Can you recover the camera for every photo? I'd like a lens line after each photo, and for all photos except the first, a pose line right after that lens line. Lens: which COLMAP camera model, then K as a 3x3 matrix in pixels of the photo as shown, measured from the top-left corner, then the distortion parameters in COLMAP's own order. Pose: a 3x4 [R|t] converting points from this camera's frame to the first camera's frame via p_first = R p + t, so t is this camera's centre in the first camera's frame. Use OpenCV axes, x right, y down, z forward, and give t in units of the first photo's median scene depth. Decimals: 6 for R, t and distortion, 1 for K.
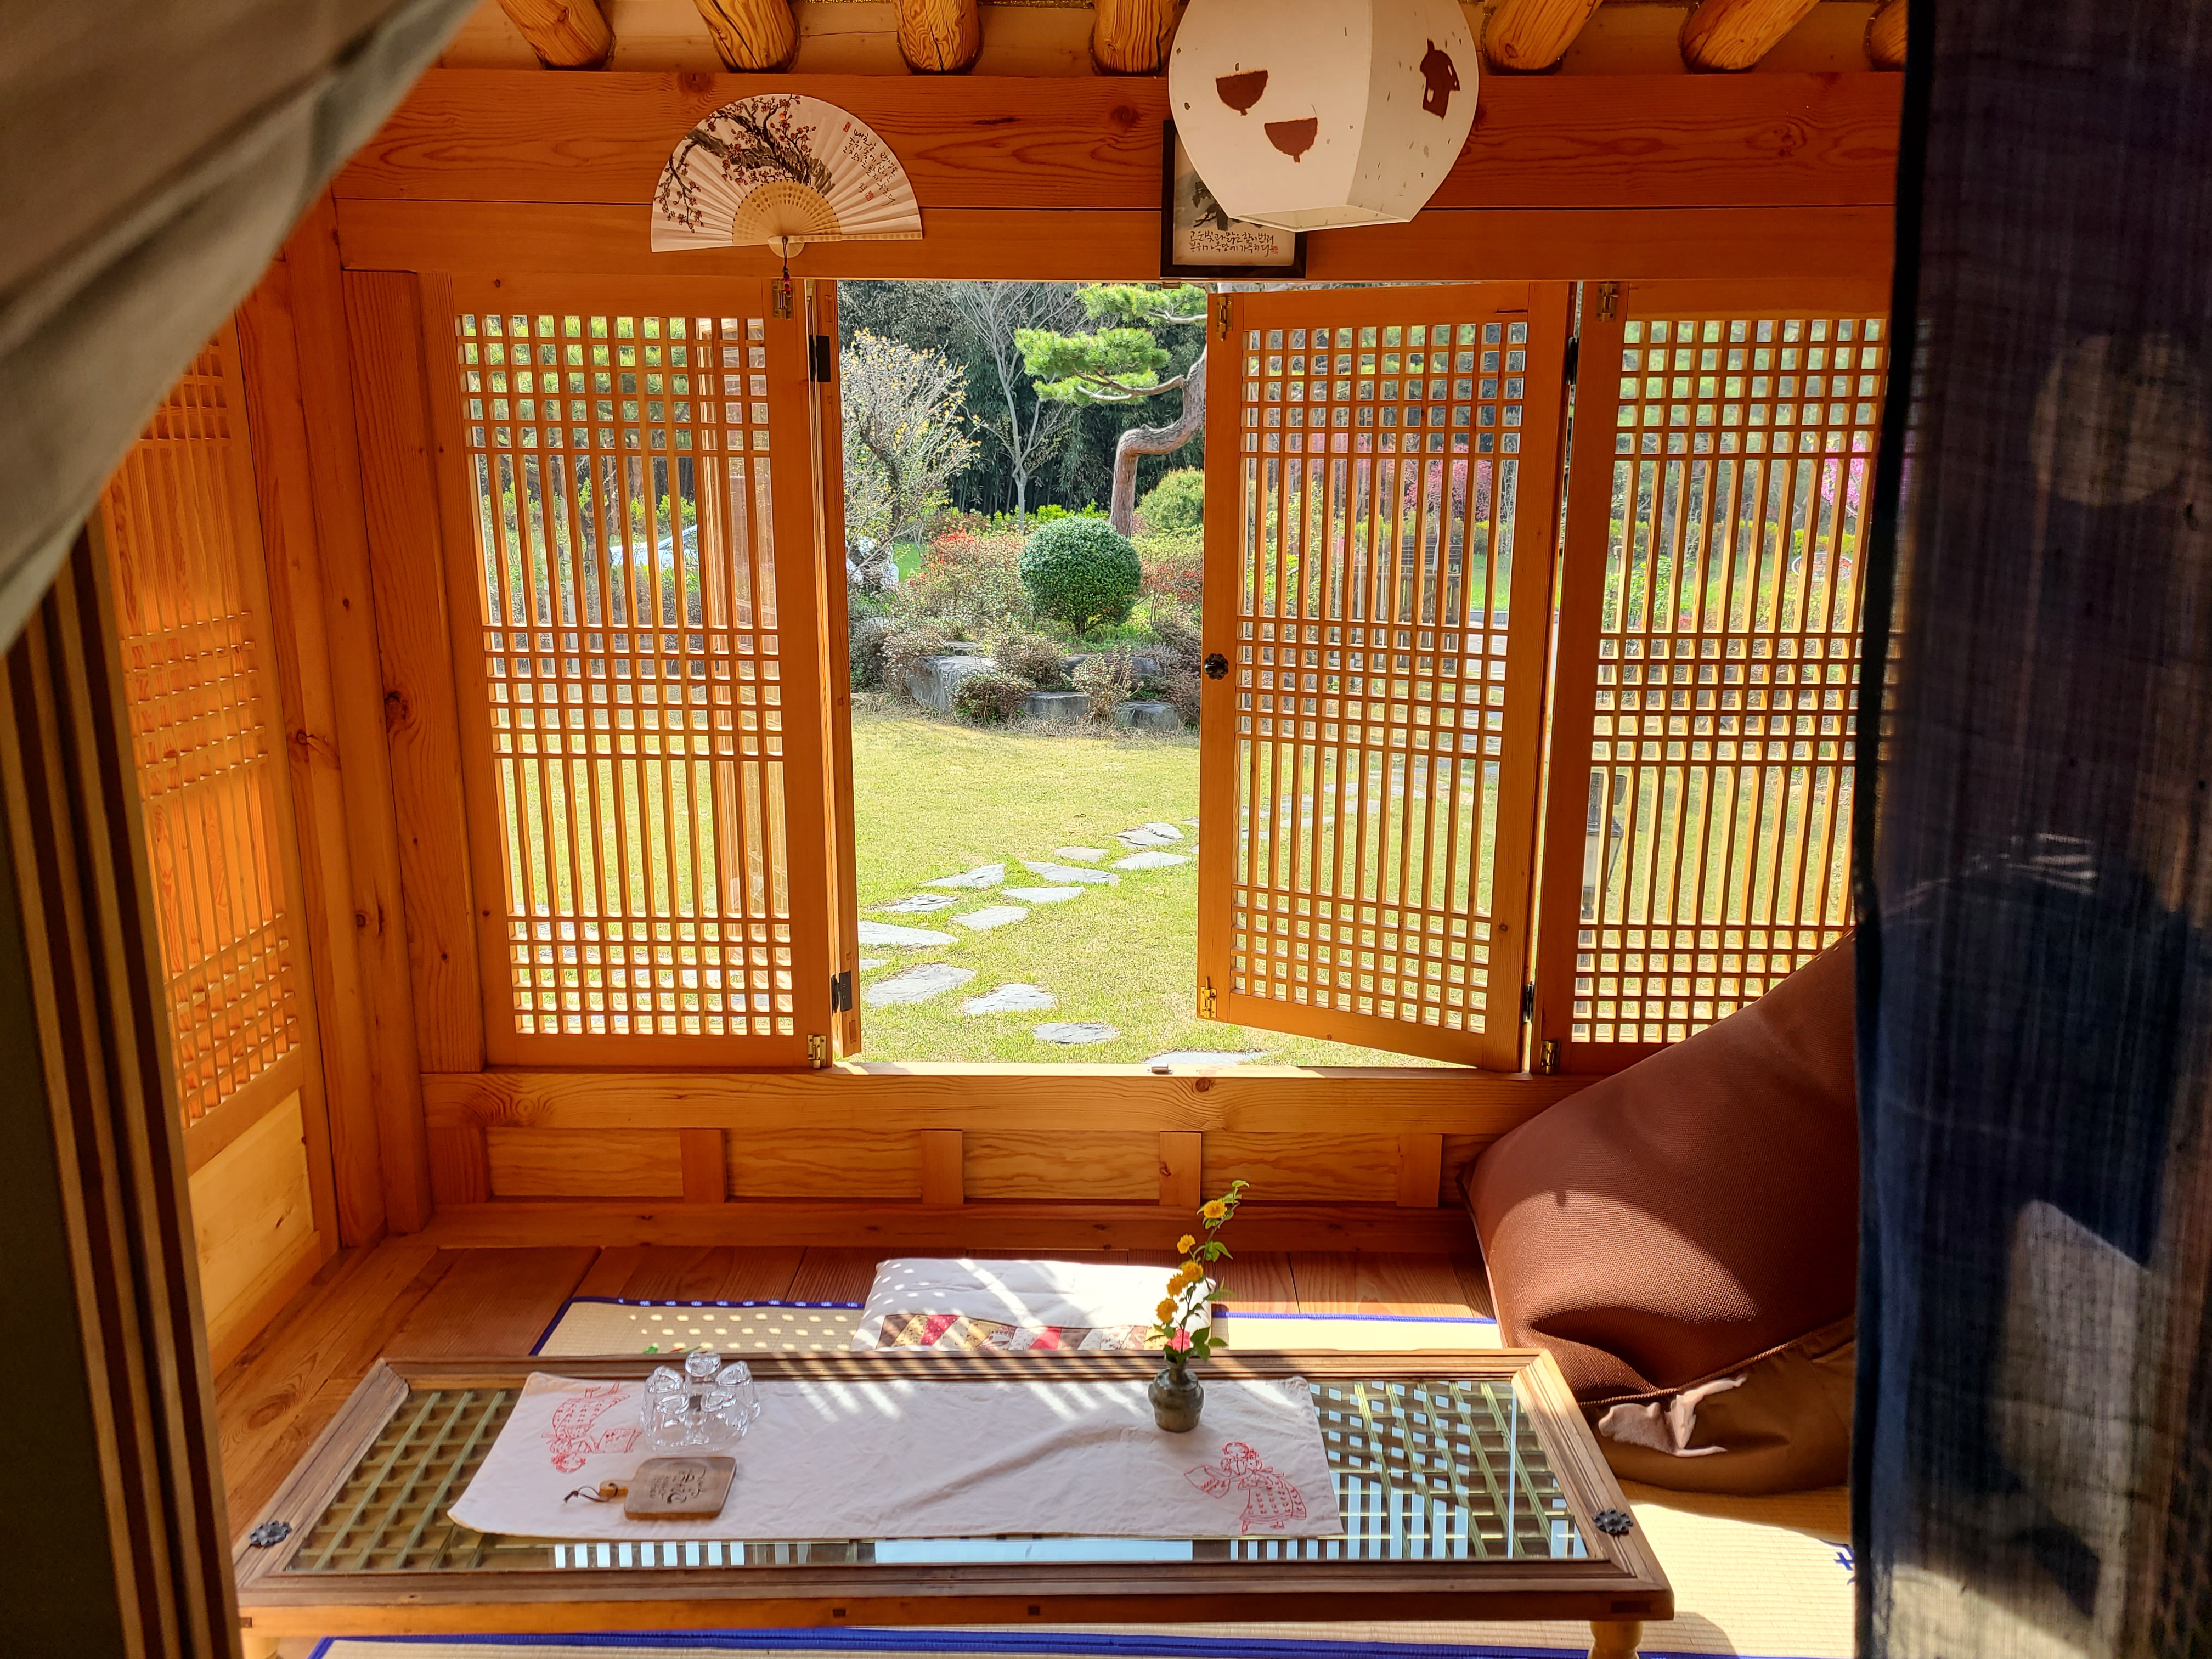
lens RADIAL K [[1695.8, 0, 1126.9], [0, 1695.8, 821.6], [0, 0, 1]] dist [0.082806, -0.071731]
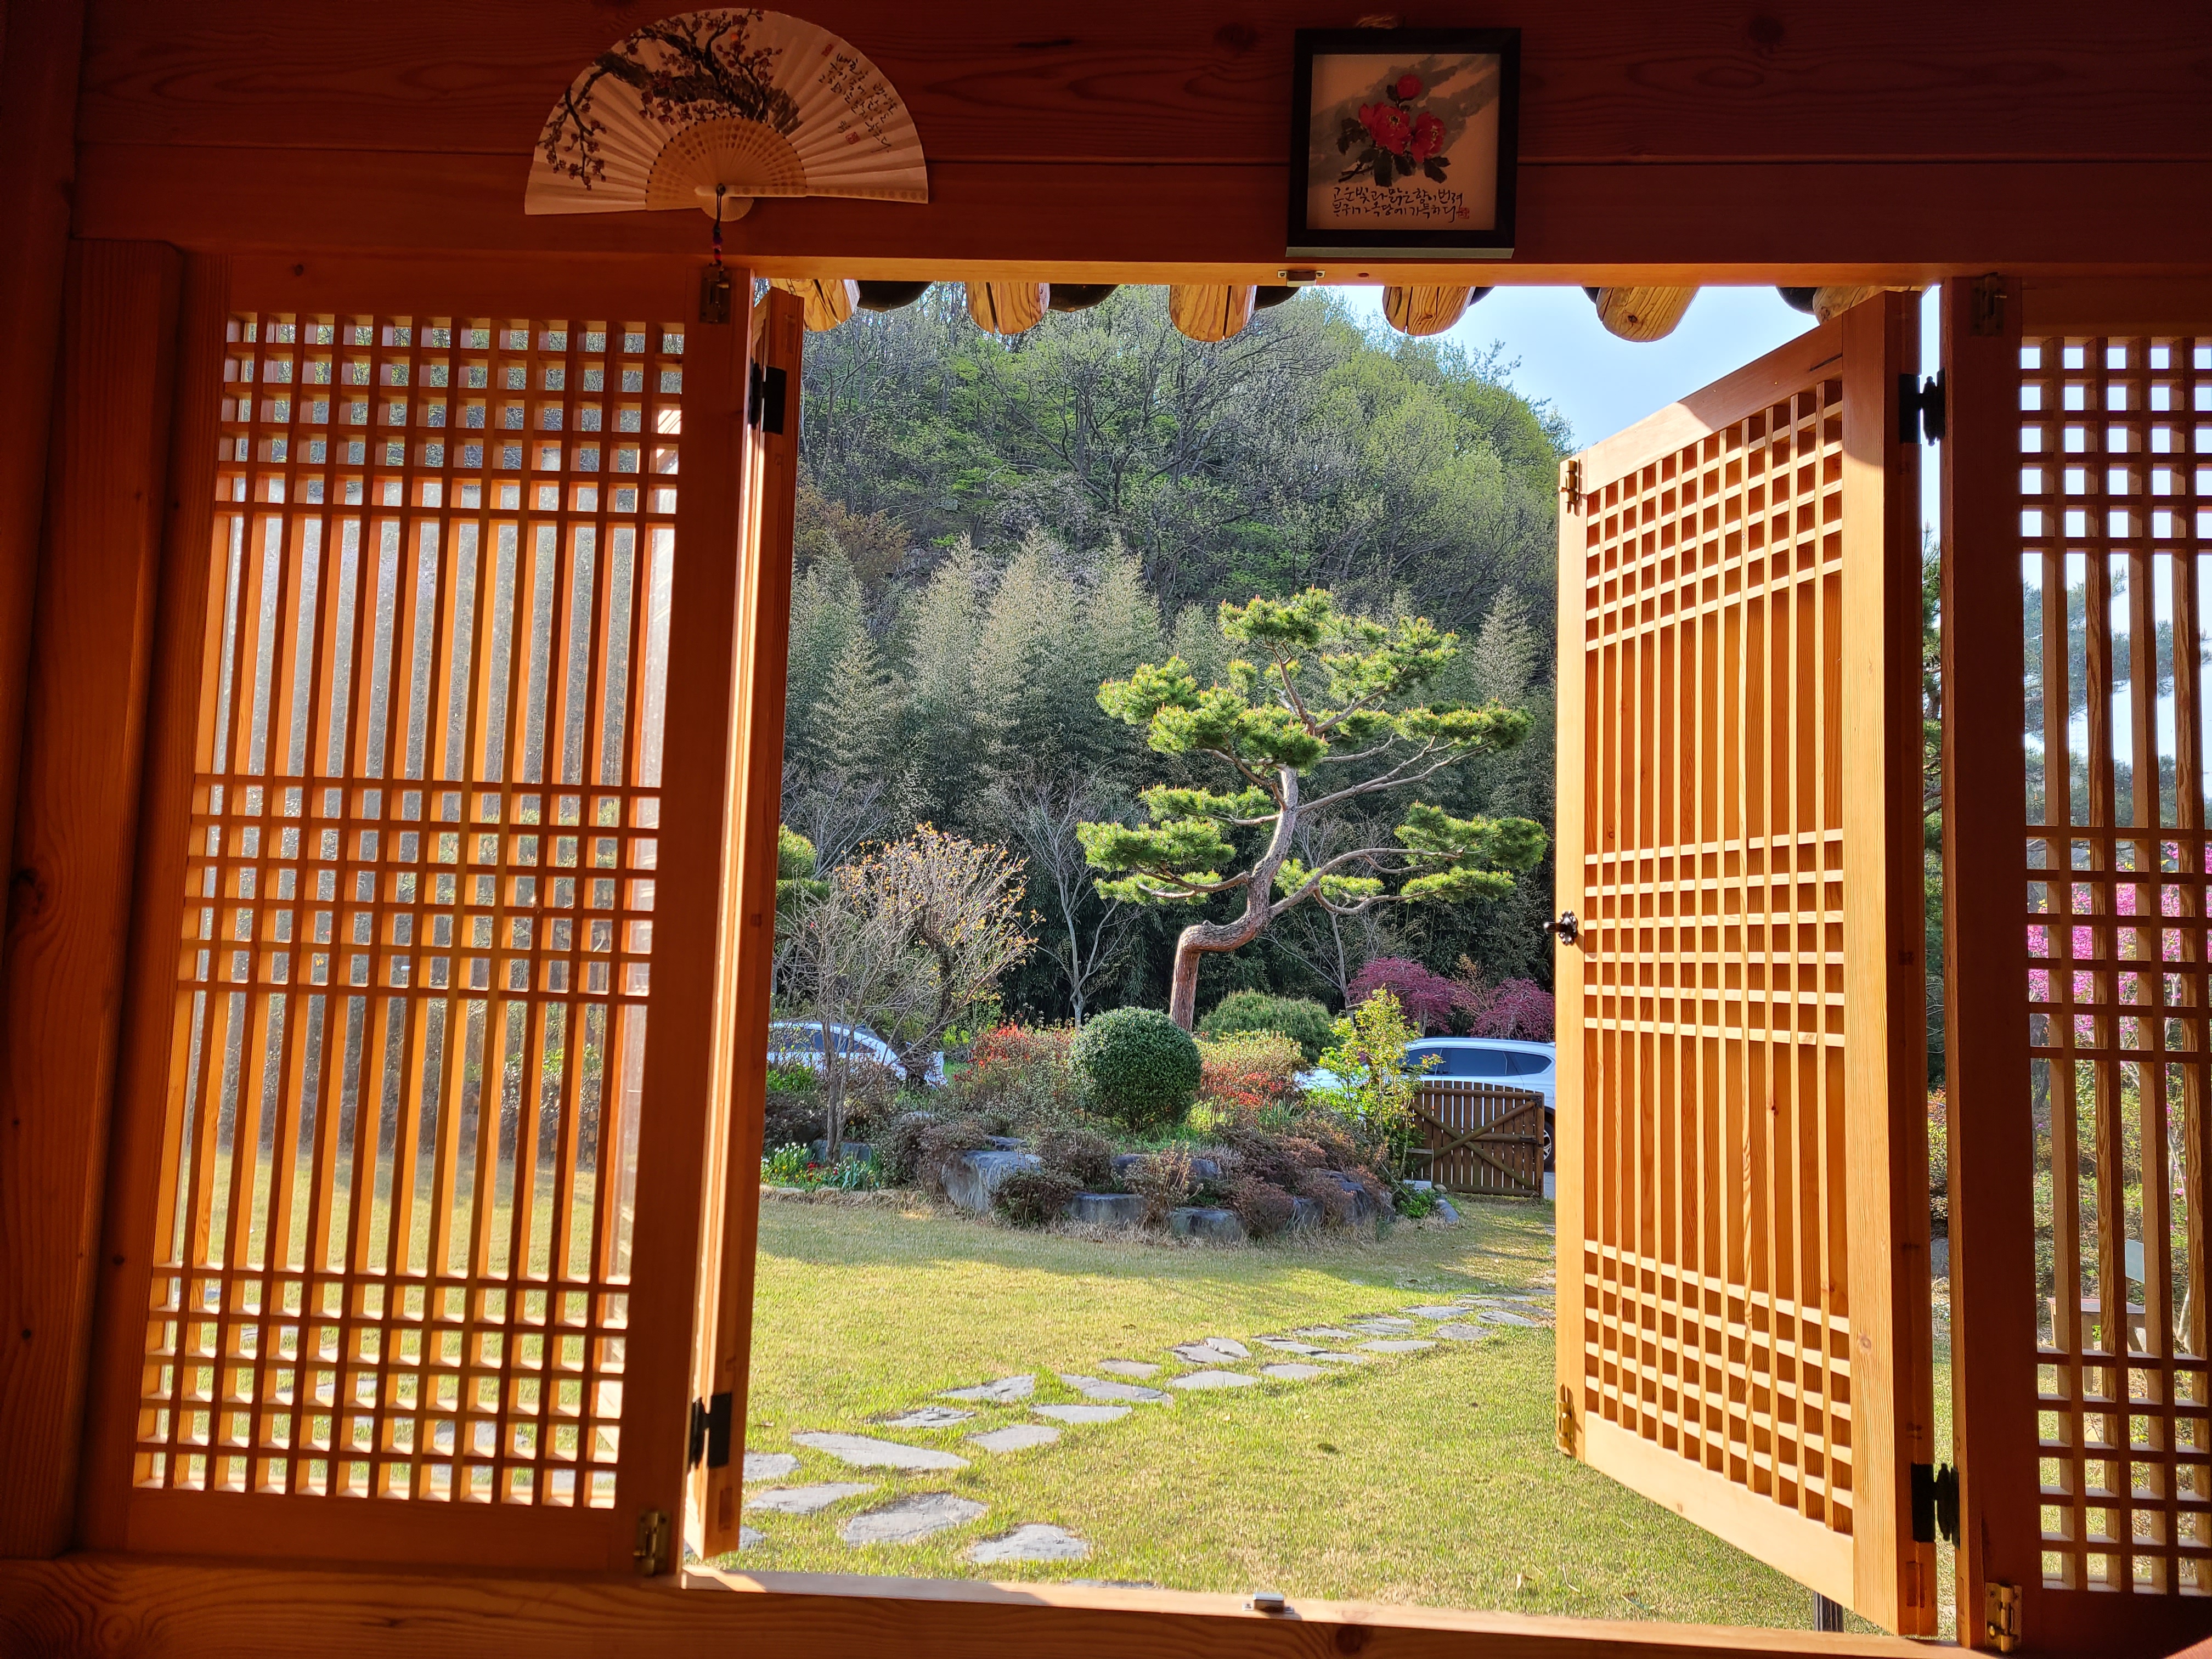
lens RADIAL K [[1659.6, 0, 1110.8], [0, 1659.6, 825.5], [0, 0, 1]] dist [0.059775, -0.046008]
pose [[0.998765, 0.020511, -0.045257, -0.012573], [-0.033917, 0.947047, -0.319298, 0.084061], [0.036311, 0.320439, 0.946573, 0.413522]]
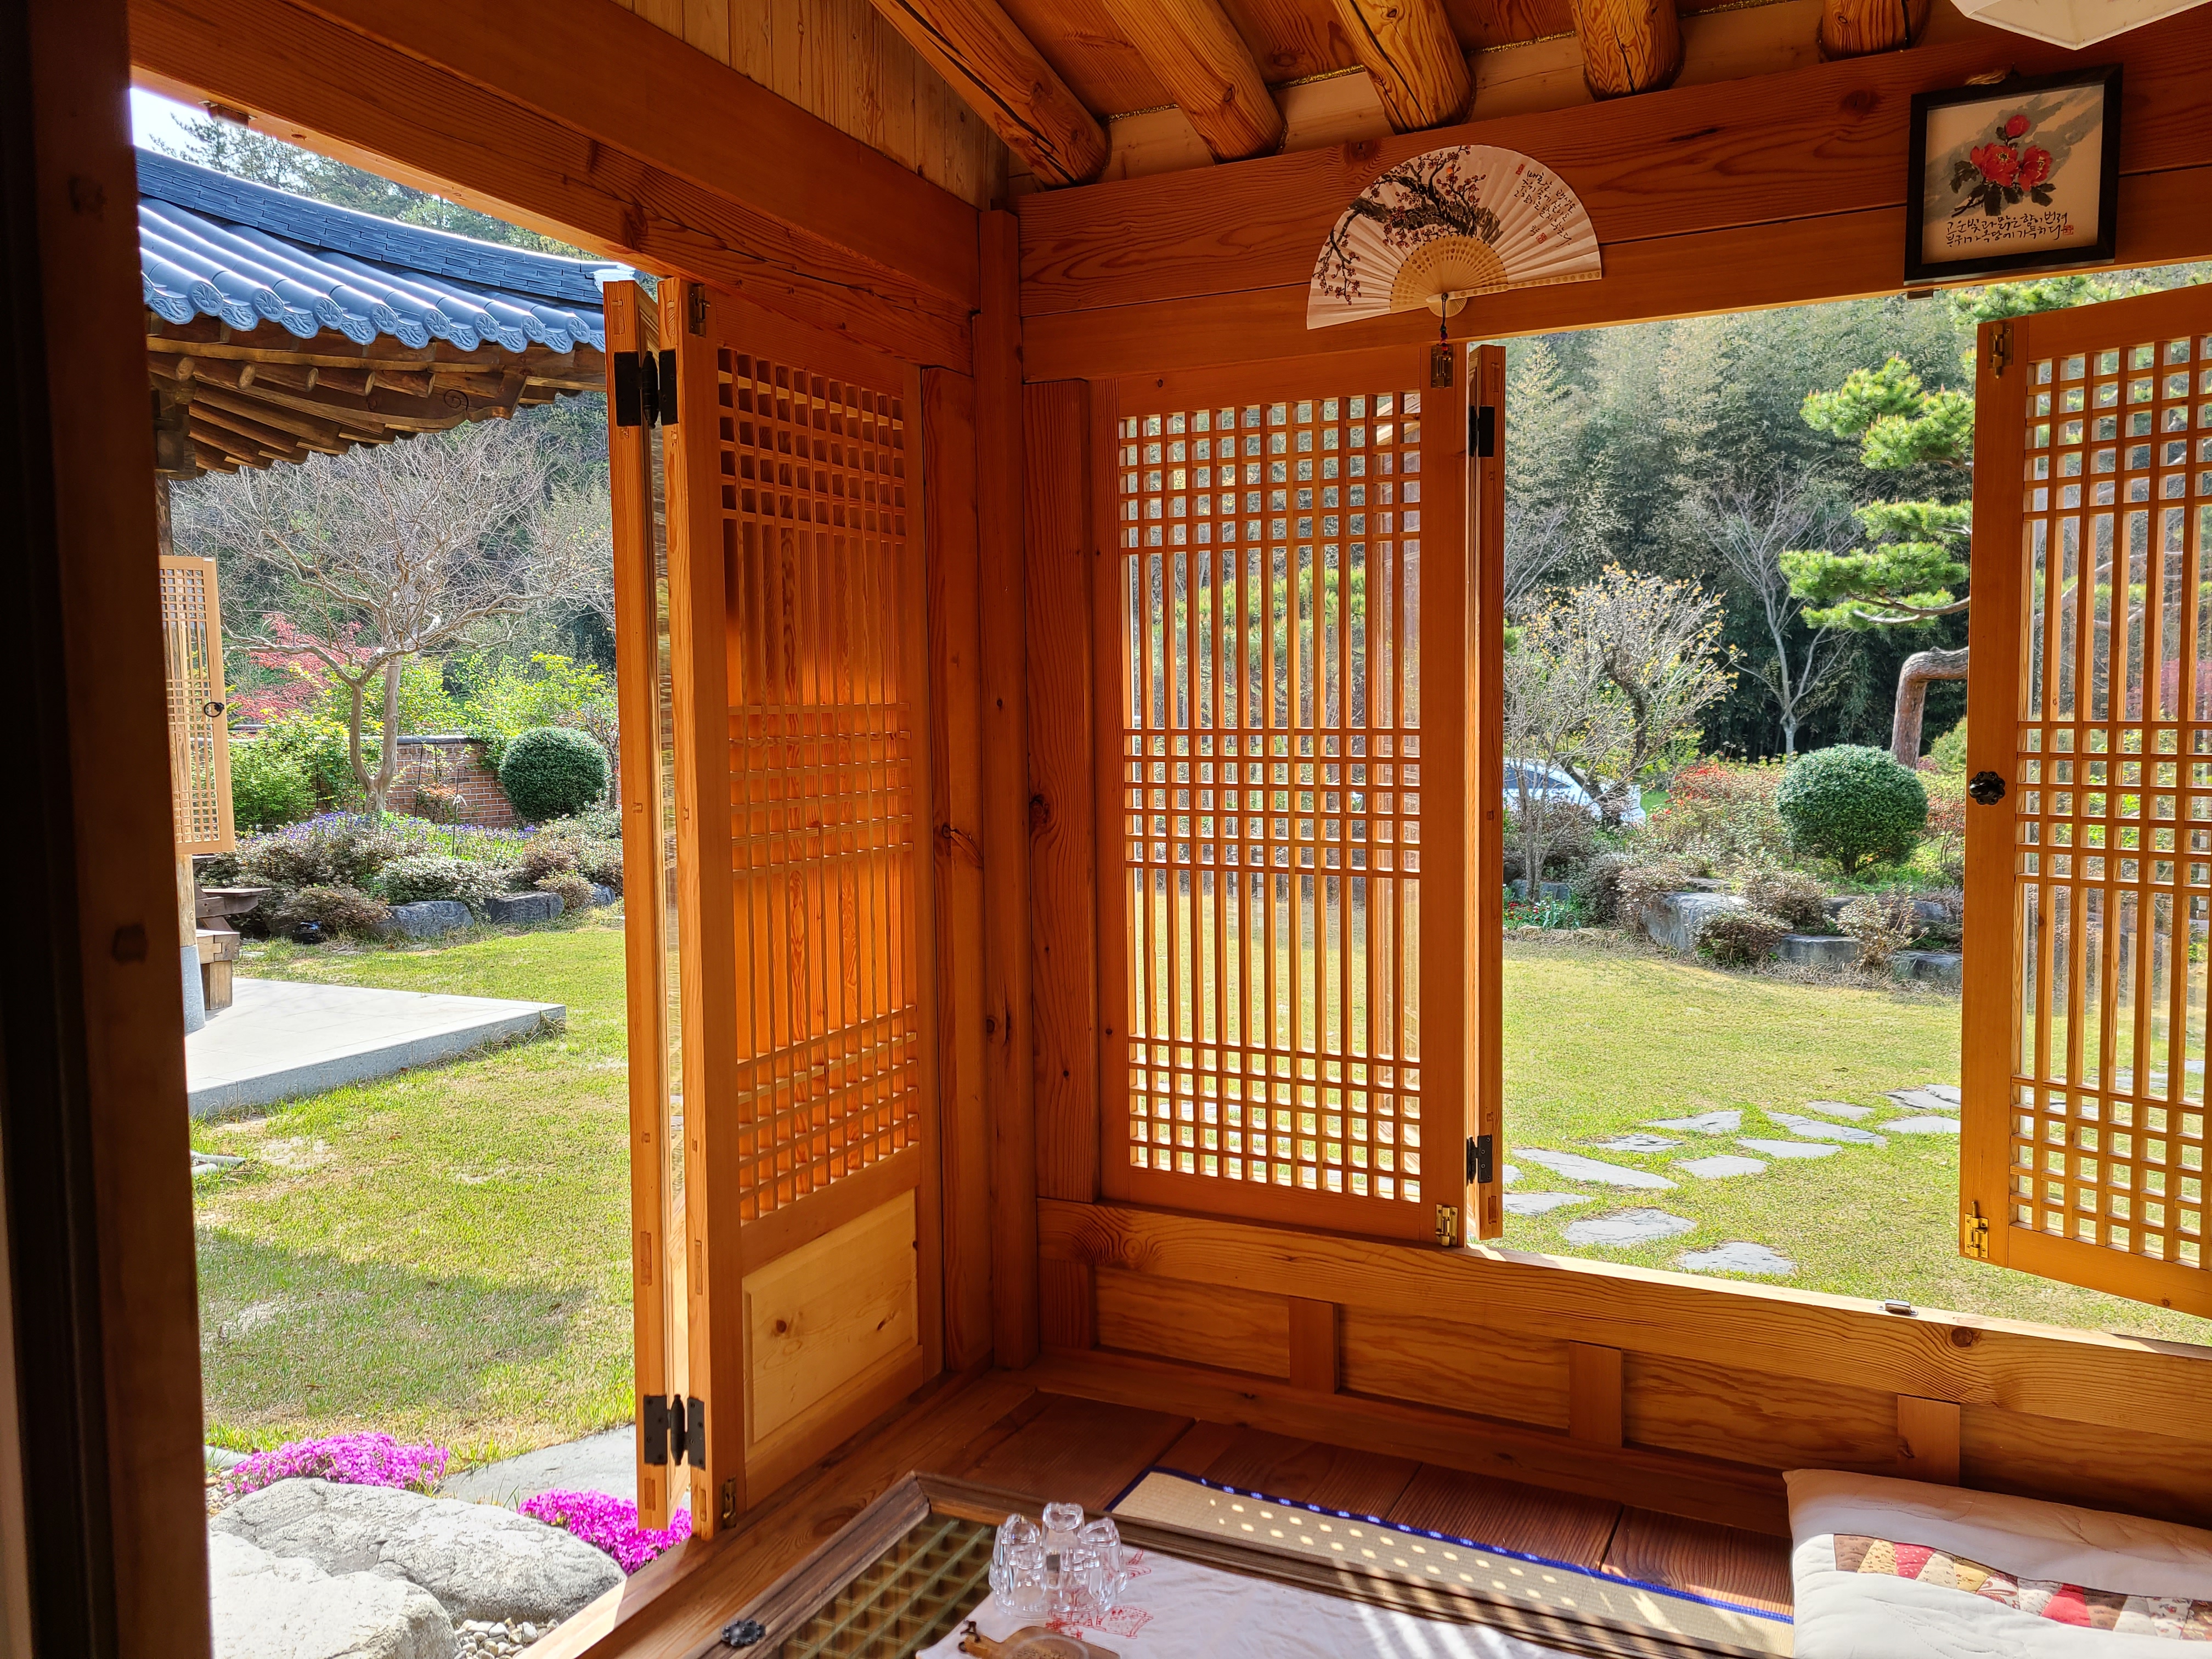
lens RADIAL K [[1687.1, 0, 1108.0], [0, 1687.1, 815.4], [0, 0, 1]] dist [0.060890, -0.049184]
pose [[0.902204, 0.011593, -0.431154, 0.028089], [-0.079465, 0.986994, -0.139743, 0.064939], [0.423926, 0.160339, 0.891391, 0.142489]]
